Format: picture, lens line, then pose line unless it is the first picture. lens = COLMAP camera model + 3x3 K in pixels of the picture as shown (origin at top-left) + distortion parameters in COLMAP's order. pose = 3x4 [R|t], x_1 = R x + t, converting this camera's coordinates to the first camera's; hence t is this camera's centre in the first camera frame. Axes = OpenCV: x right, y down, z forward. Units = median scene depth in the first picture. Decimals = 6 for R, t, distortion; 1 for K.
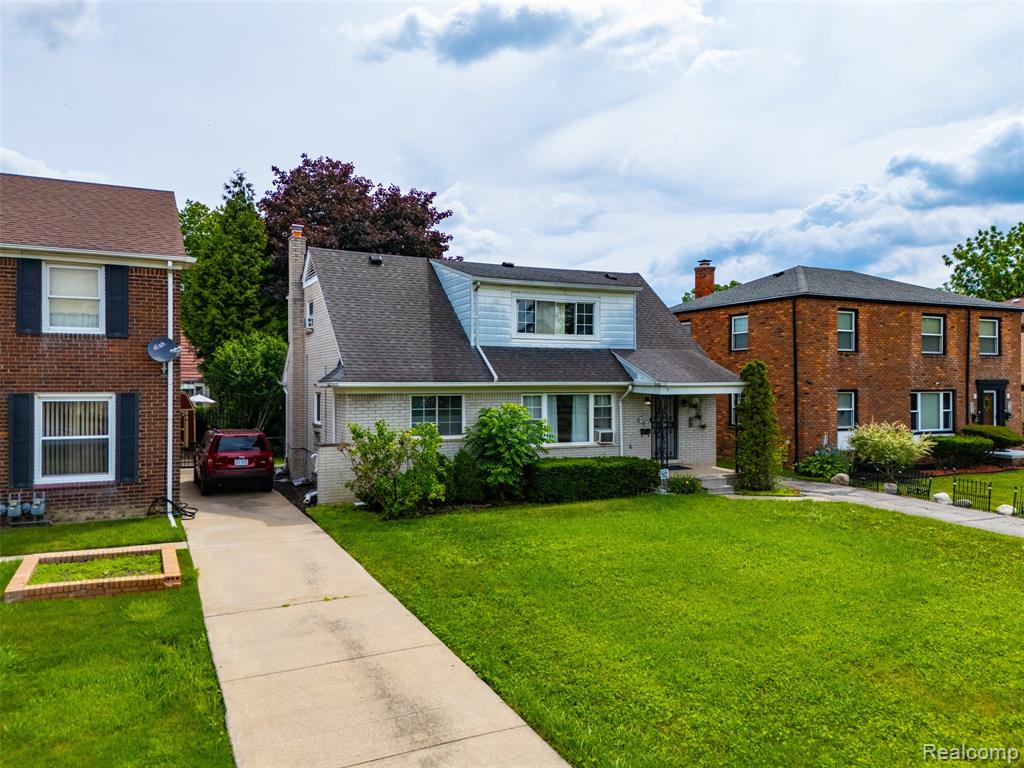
lens RADIAL K [[750.9, 0, 514.5], [0, 750.9, 384.6], [0, 0, 1]] dist [0.079514, -0.079527]
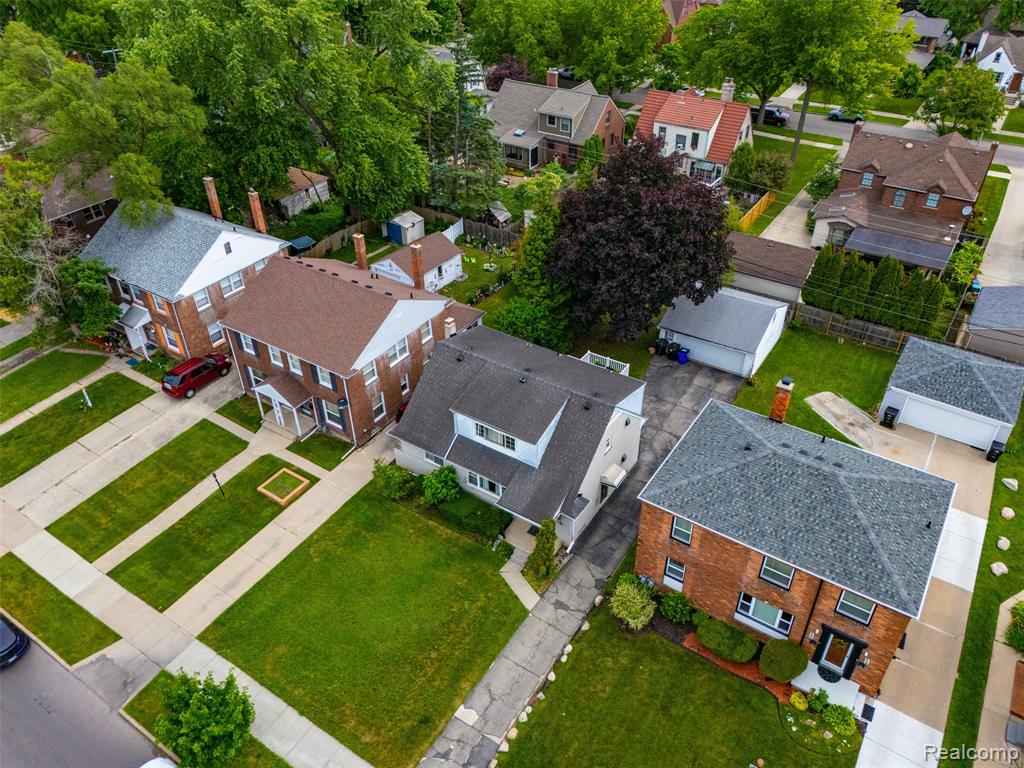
lens RADIAL K [[750.9, 0, 514.5], [0, 750.9, 384.6], [0, 0, 1]] dist [0.079514, -0.079527]
pose [[0.505235, 0.510206, -0.696008, 1.317542], [0.008829, 0.803418, 0.595351, -1.310435], [0.862937, -0.306937, 0.401410, 0.340195]]
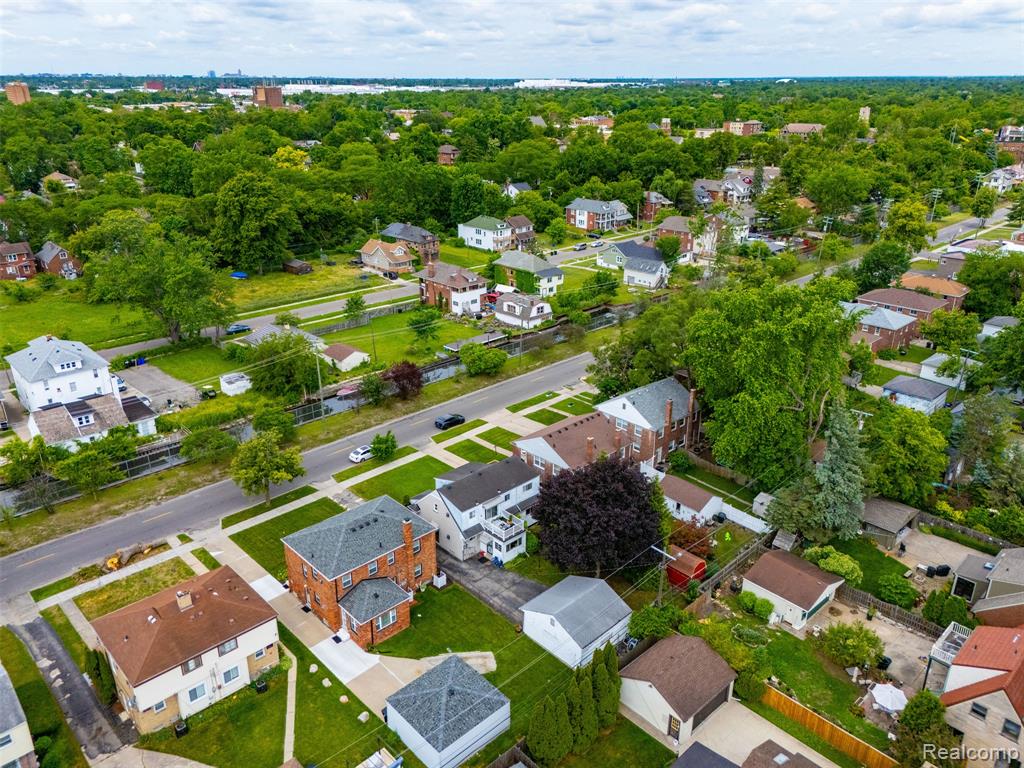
lens RADIAL K [[750.9, 0, 514.5], [0, 750.9, 384.6], [0, 0, 1]] dist [0.079514, -0.079527]
pose [[-0.954714, 0.110216, -0.276356, 0.802661], [-0.001735, 0.926776, 0.375610, -2.049226], [0.297519, 0.359080, -0.884615, 4.453945]]
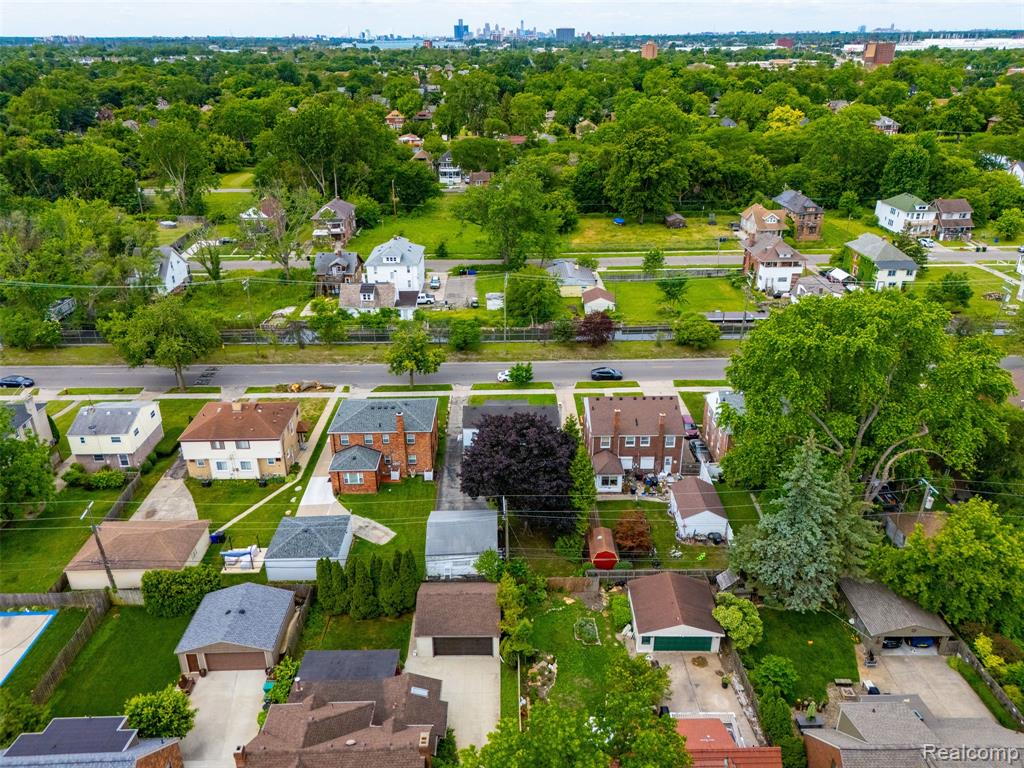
lens RADIAL K [[750.9, 0, 514.5], [0, 750.9, 384.6], [0, 0, 1]] dist [0.079514, -0.079527]
pose [[-0.903275, -0.174035, 0.392181, -1.699382], [0.006693, 0.908216, 0.418447, -2.066270], [-0.429009, 0.380598, -0.819205, 4.565464]]
